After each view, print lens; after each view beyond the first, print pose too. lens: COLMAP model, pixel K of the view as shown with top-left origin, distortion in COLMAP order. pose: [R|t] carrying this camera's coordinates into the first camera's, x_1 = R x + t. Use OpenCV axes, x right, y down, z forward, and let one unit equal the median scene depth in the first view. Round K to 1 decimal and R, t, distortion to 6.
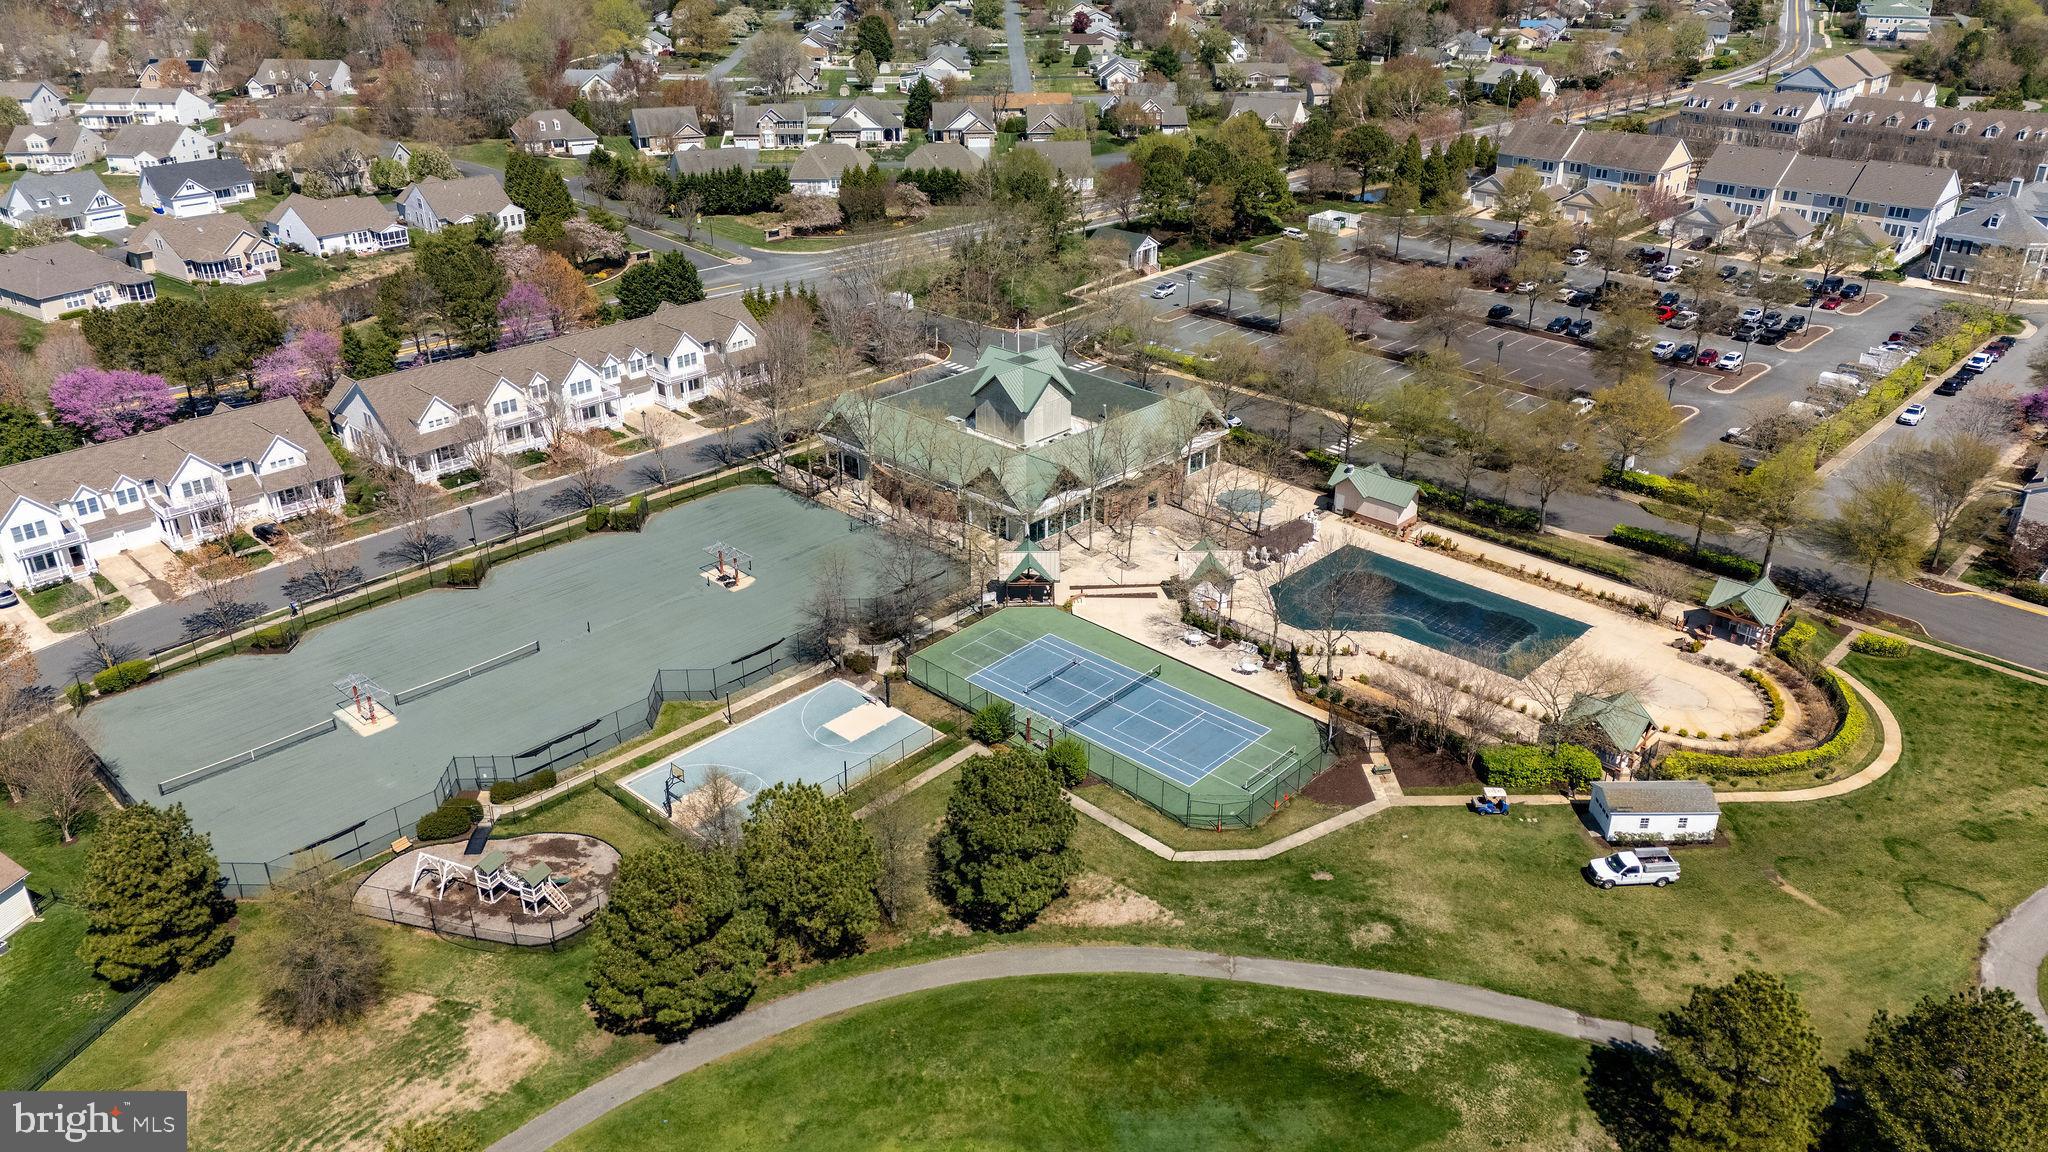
lens RADIAL K [[1496.0, 0, 1024.0], [0, 1496.0, 576.0], [0, 0, 1]] dist [0.086206, -0.081709]
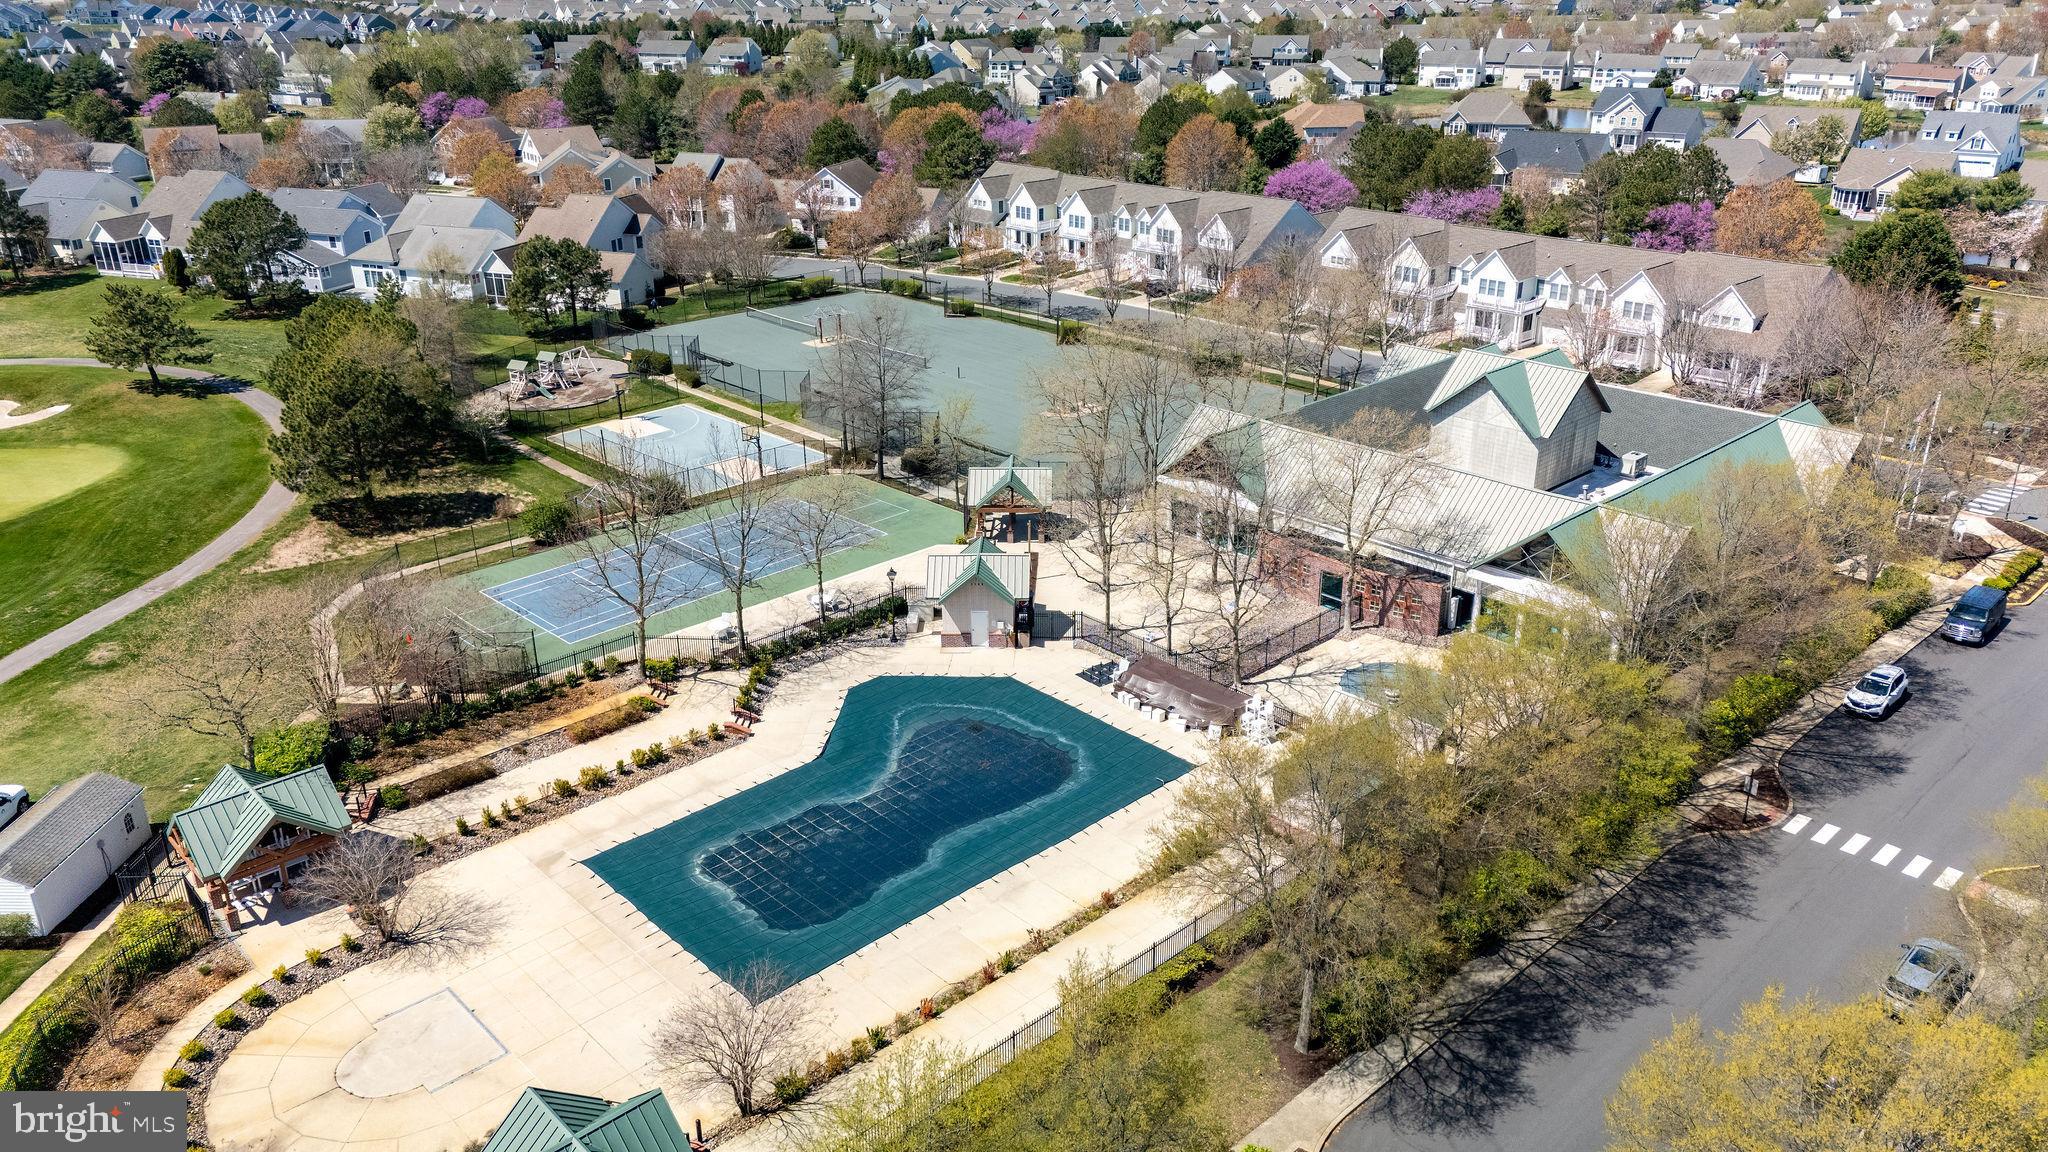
lens RADIAL K [[1496.0, 0, 1024.0], [0, 1496.0, 576.0], [0, 0, 1]] dist [0.086206, -0.081709]
pose [[-0.054195, 0.384475, -0.921543, 0.581867], [-0.430938, 0.823522, 0.368923, -0.204208], [0.900752, 0.417122, 0.121054, 0.794001]]
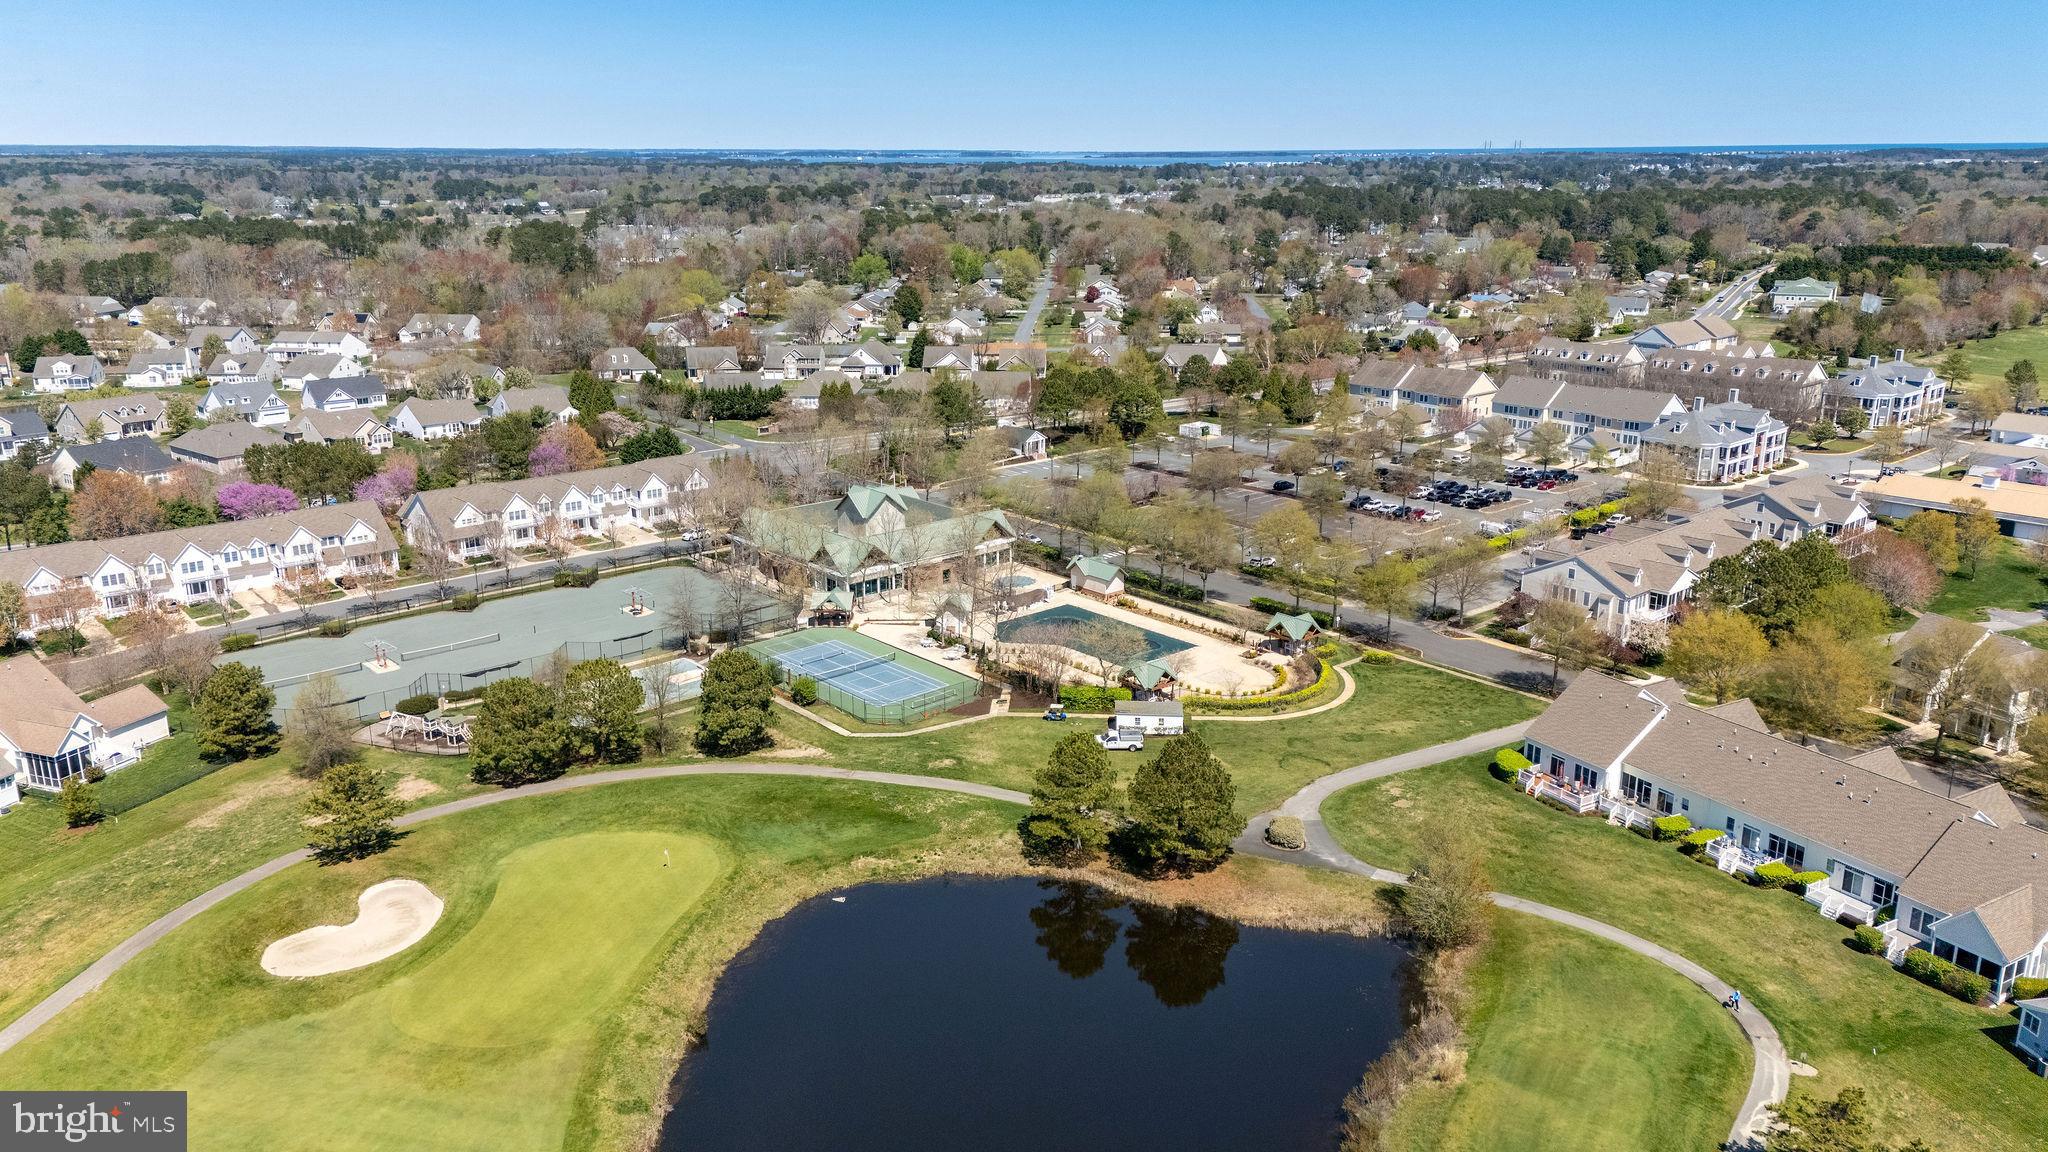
lens RADIAL K [[1494.0, 0, 1024.0], [0, 1494.0, 576.0], [0, 0, 1]] dist [0.108846, -0.146467]
pose [[0.996770, 0.021539, -0.077368, 0.261005], [-0.034815, 0.984027, -0.174583, 0.187446], [0.072372, 0.176712, 0.981598, -0.382944]]
